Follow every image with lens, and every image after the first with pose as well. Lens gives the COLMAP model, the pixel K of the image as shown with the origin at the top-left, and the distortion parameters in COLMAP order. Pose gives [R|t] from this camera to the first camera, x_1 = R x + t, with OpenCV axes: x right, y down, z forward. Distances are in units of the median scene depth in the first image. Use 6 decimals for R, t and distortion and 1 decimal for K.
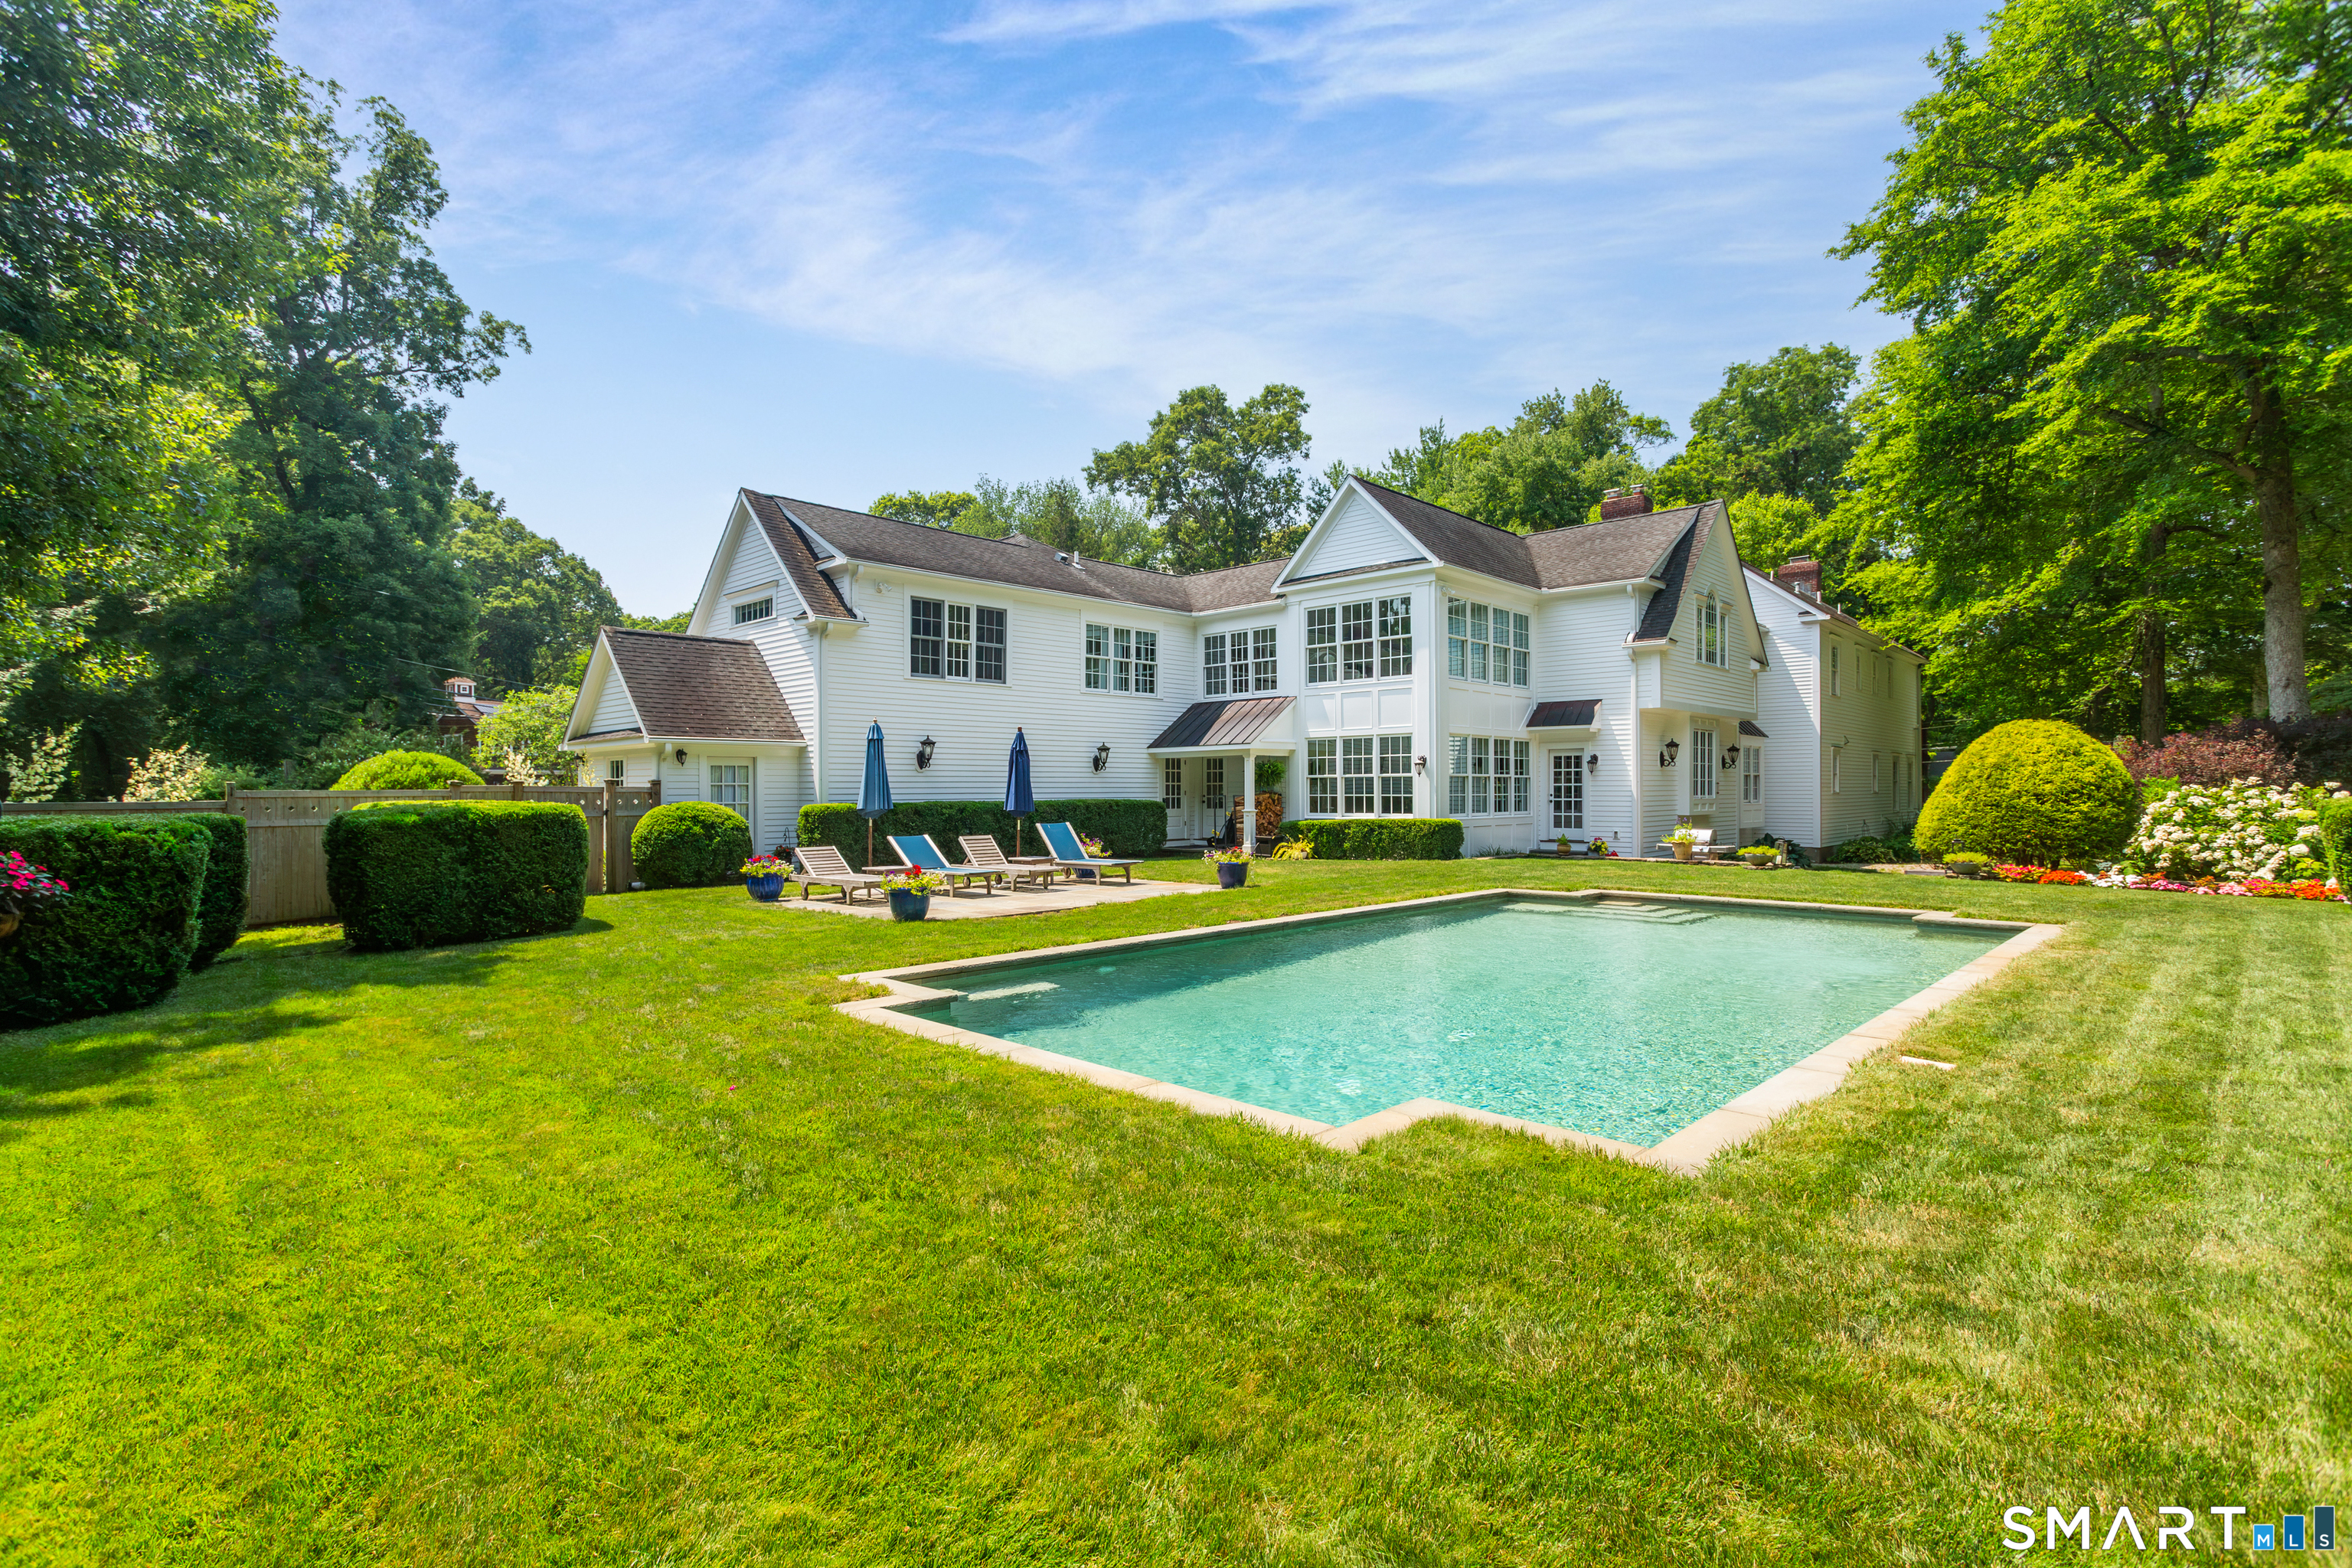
lens RADIAL K [[1102.2, 0, 1167.9], [0, 1102.2, 781.5], [0, 0, 1]] dist [-0.000365, 0.004774]
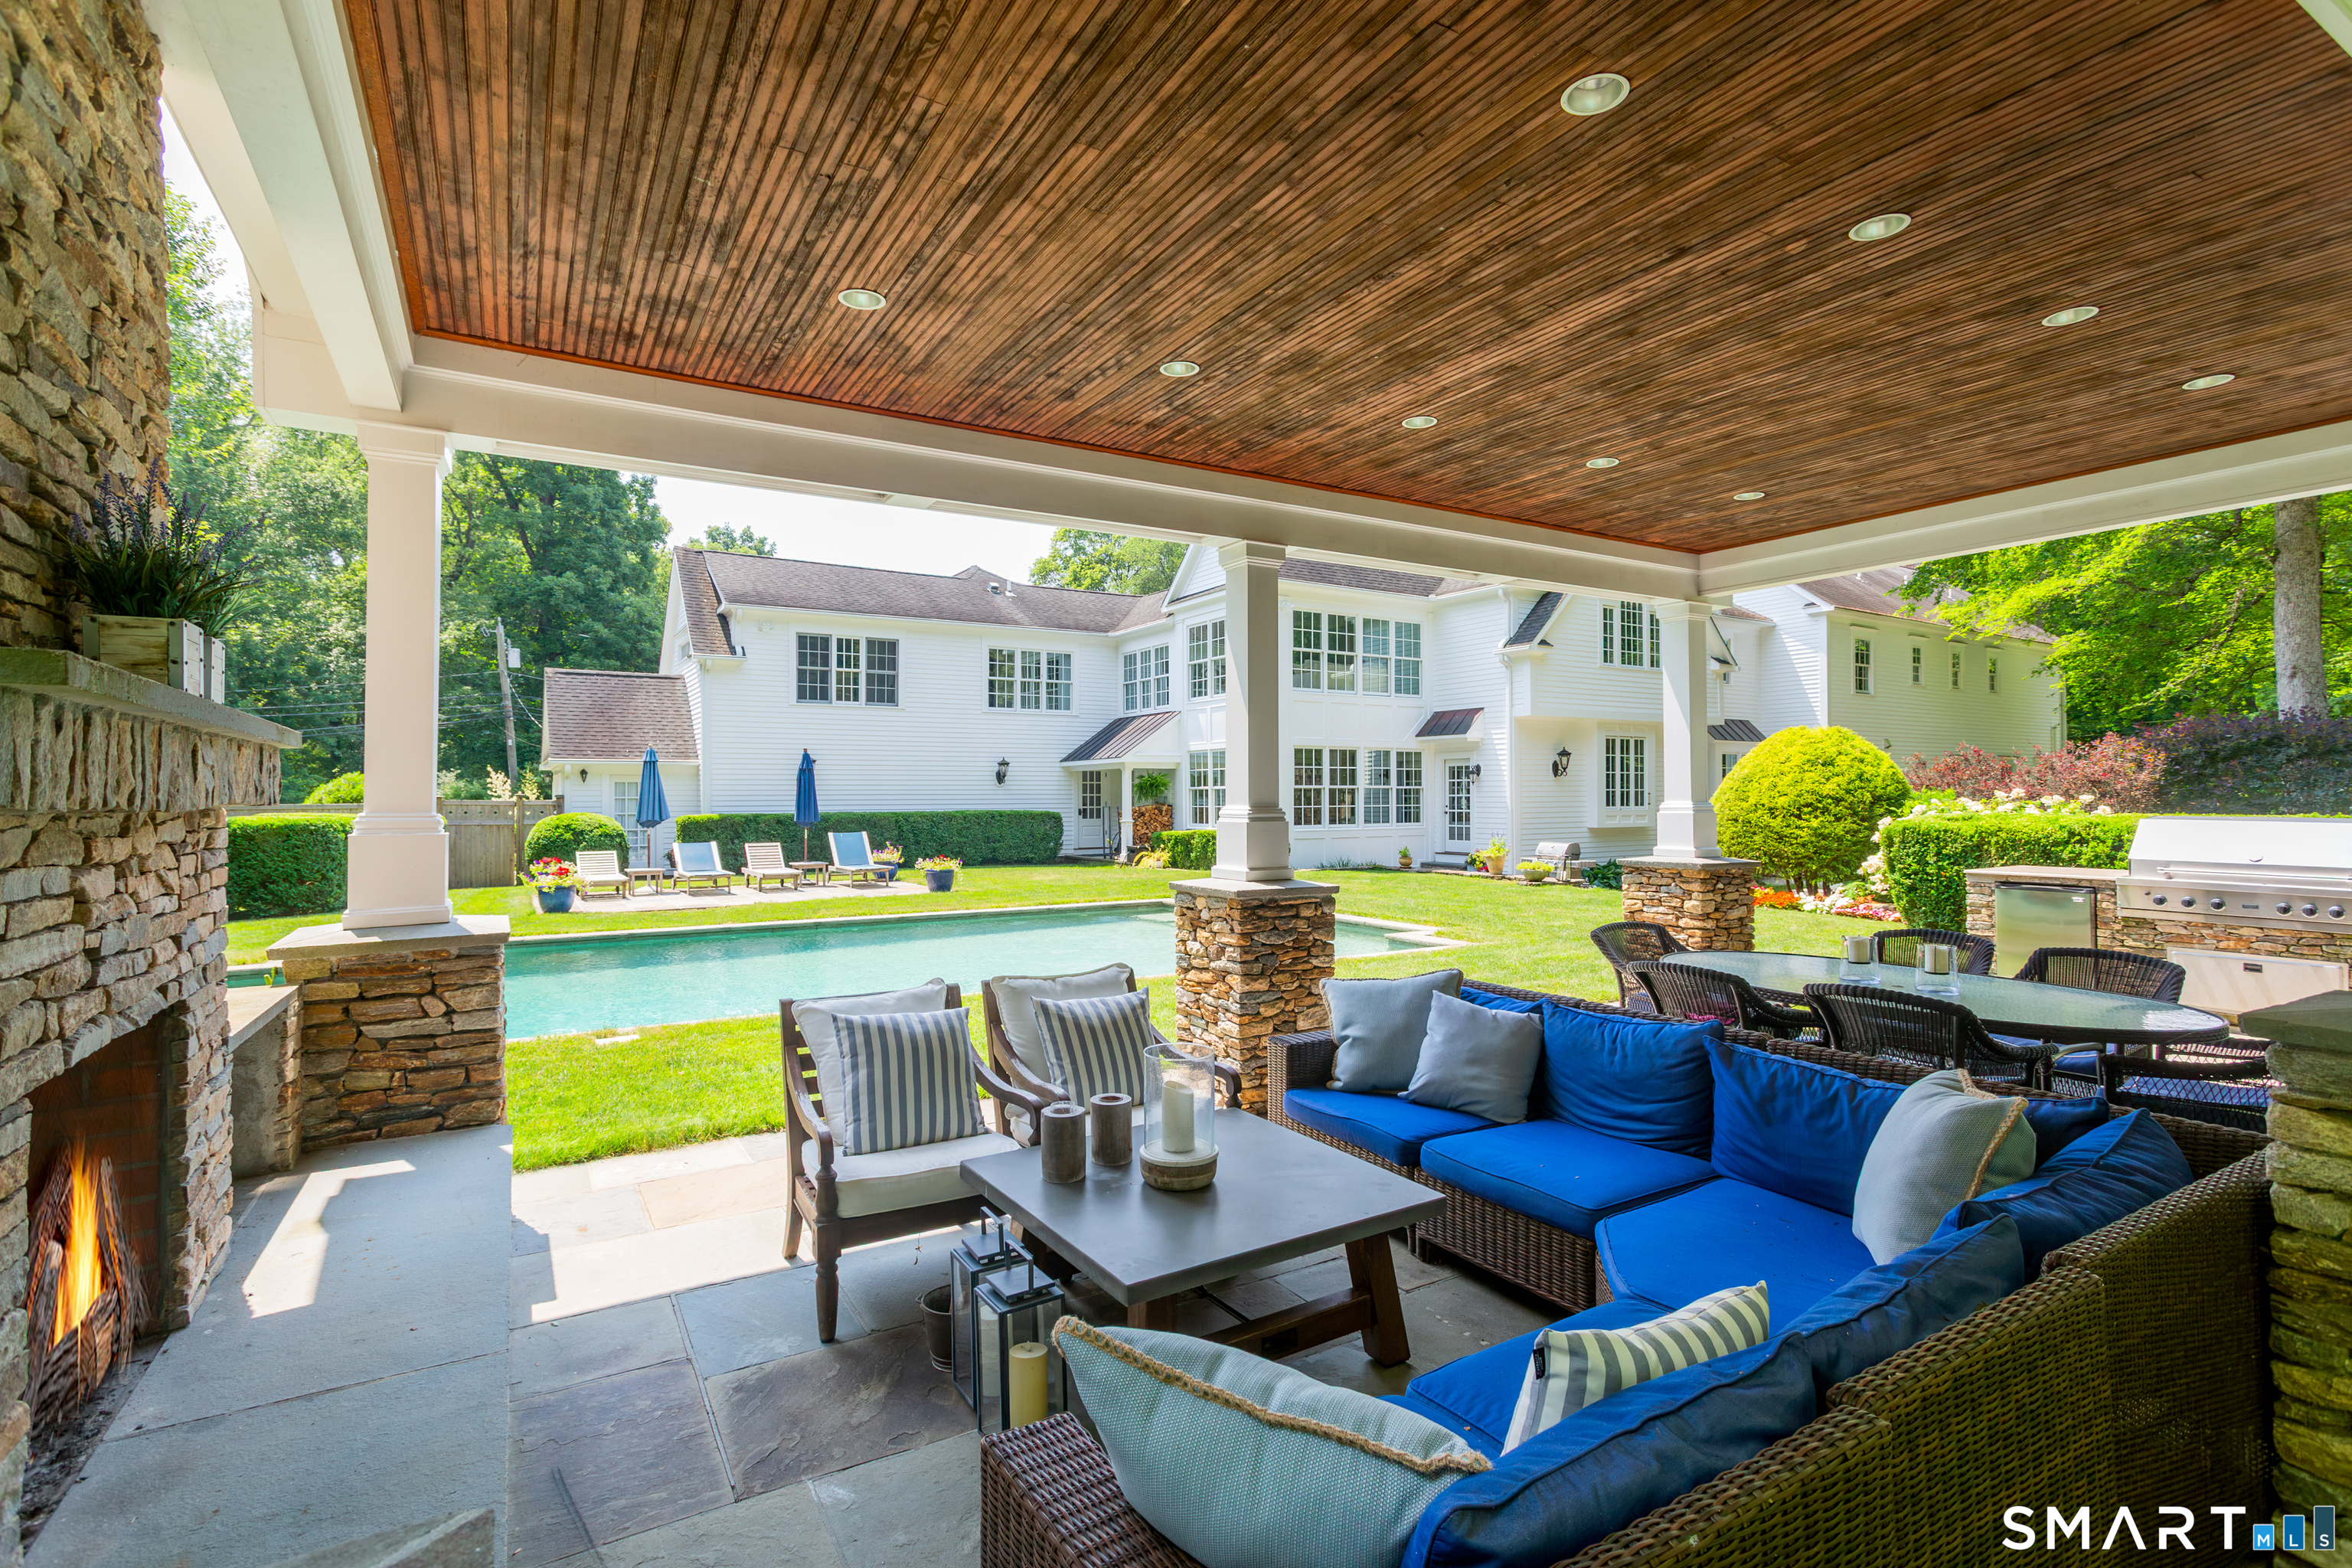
lens RADIAL K [[1102.2, 0, 1165.7], [0, 1102.2, 780.5], [0, 0, 1]] dist [-0.000365, 0.004774]
pose [[0.968530, -0.005355, -0.248838, 0.387443], [0.003623, 0.999966, -0.007418, -0.004691], [0.248870, 0.006284, 0.968517, -0.008007]]
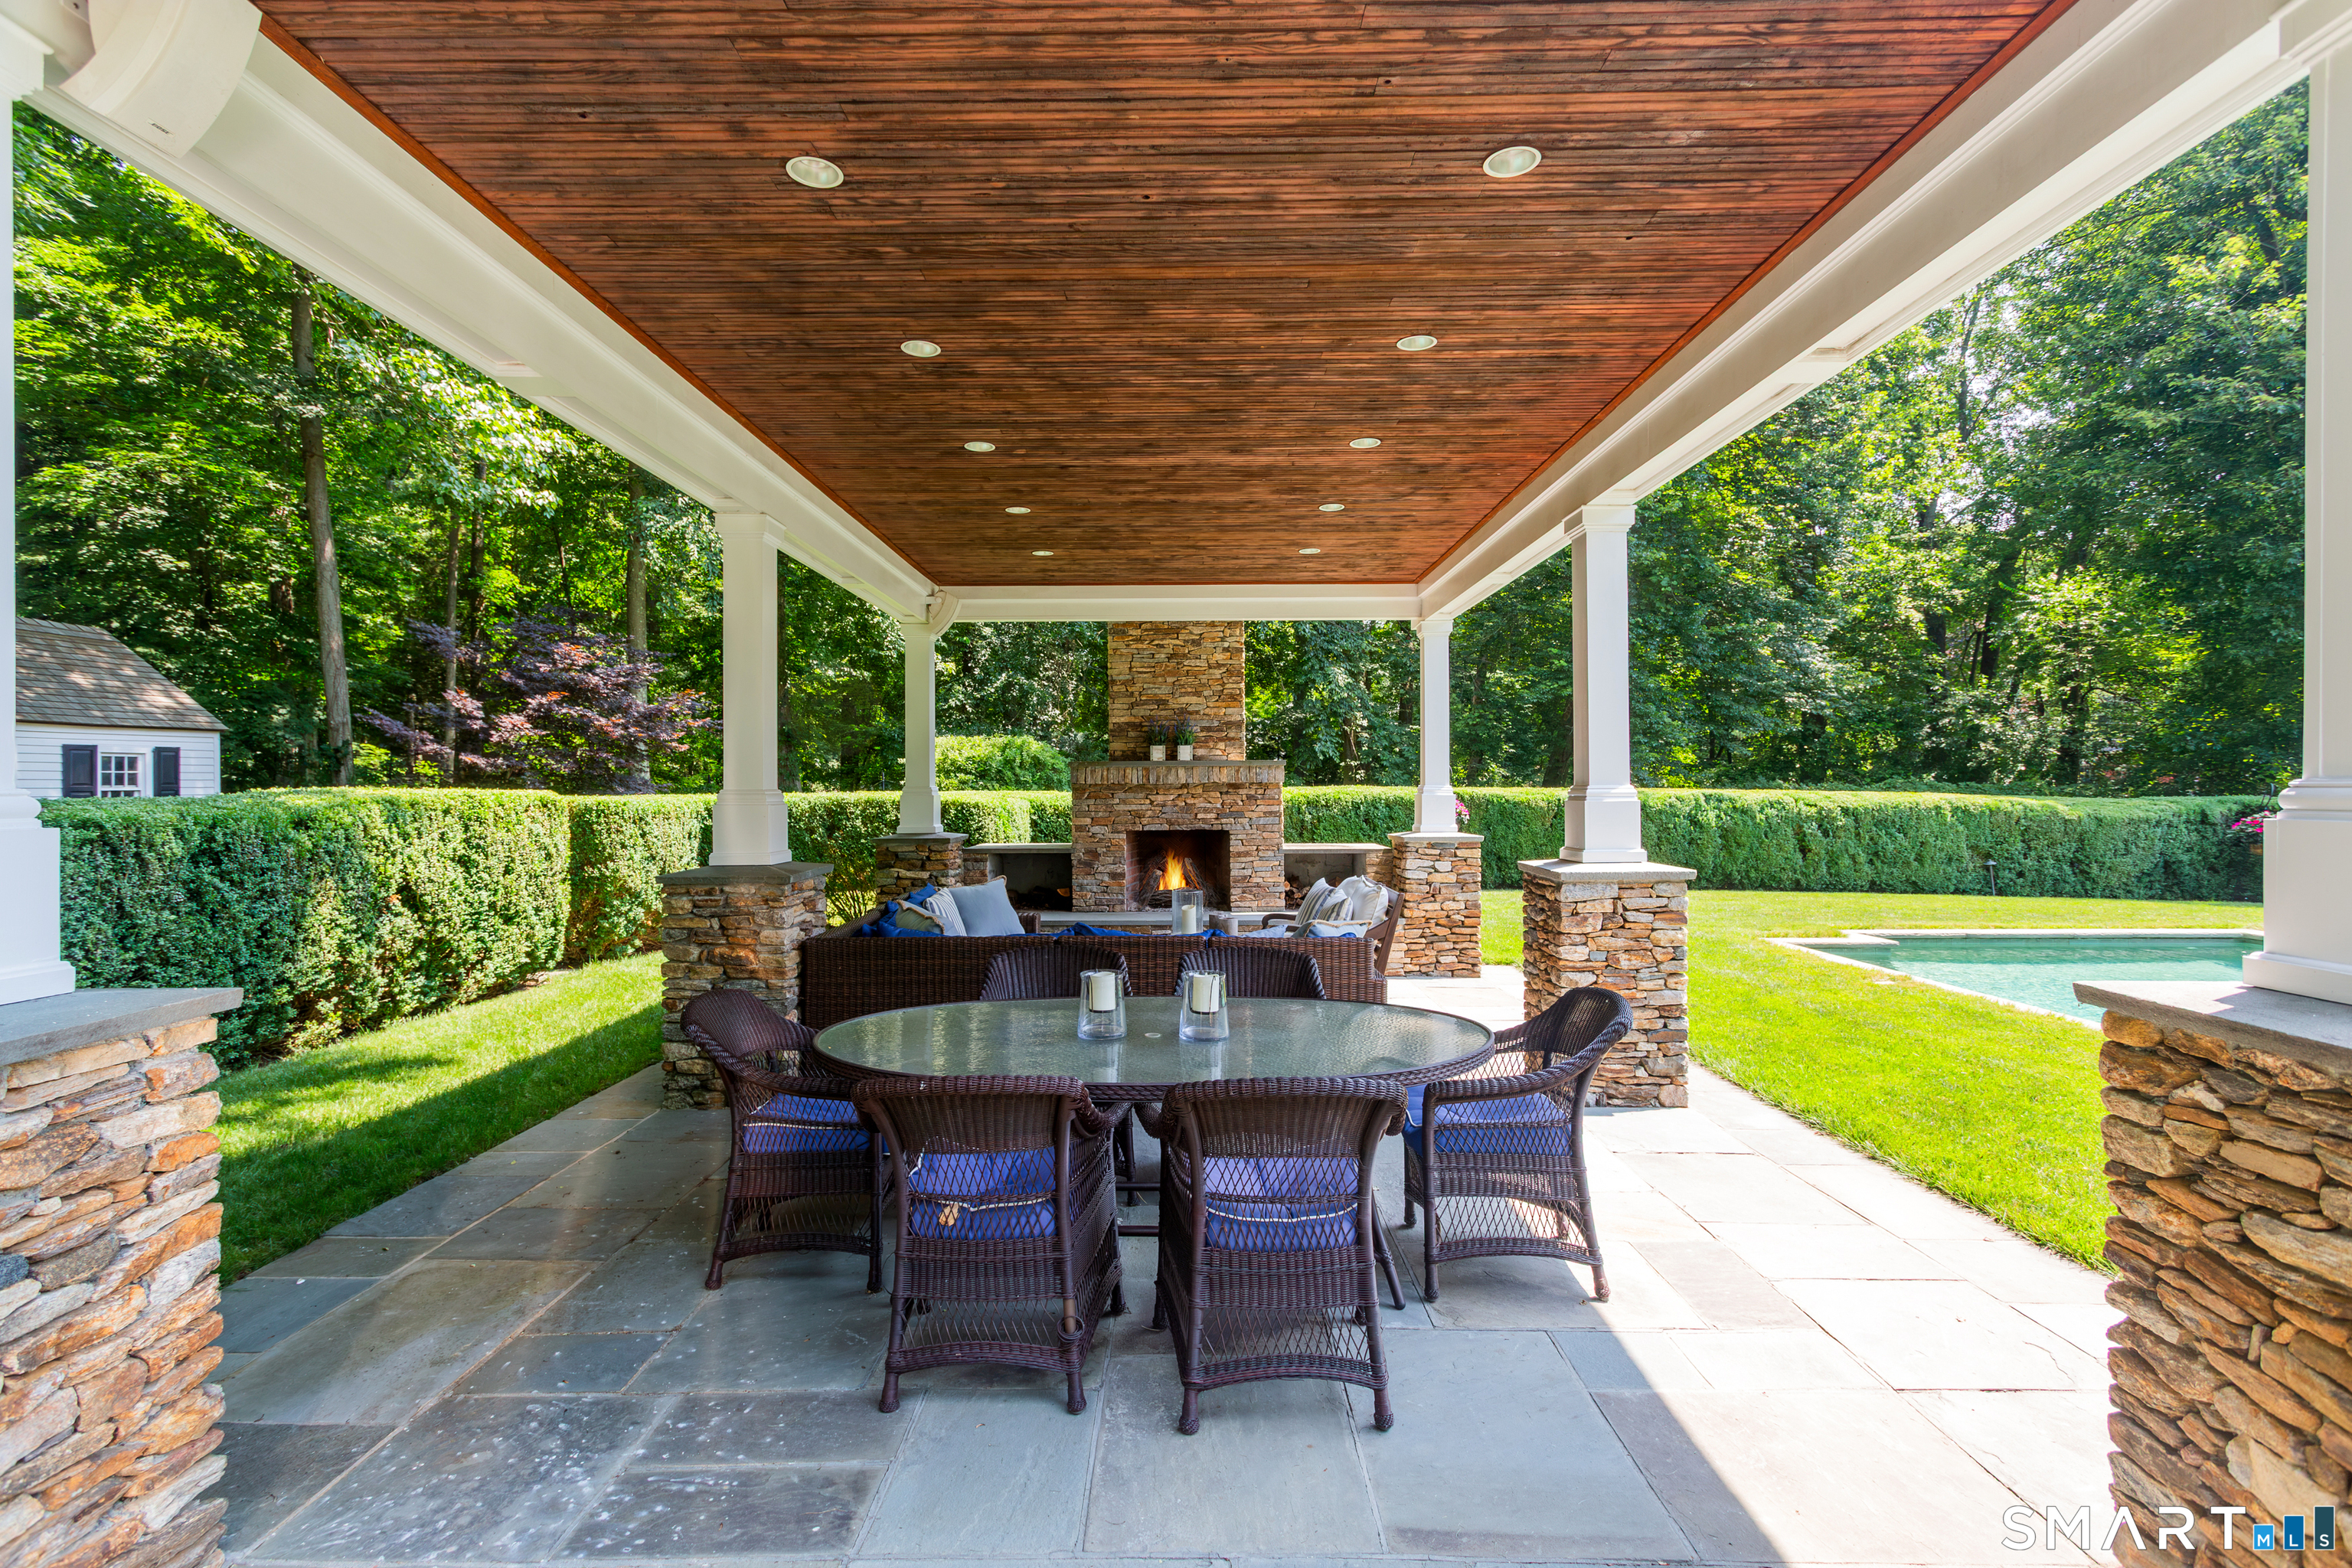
lens RADIAL K [[1102.2, 0, 1171.7], [0, 1102.2, 787.0], [0, 0, 1]] dist [-0.000365, 0.004774]
pose [[-0.711757, 0.006225, -0.702398, 0.573490], [0.011851, 0.999925, -0.003148, -0.000589], [0.702326, -0.010565, -0.711777, 0.337341]]
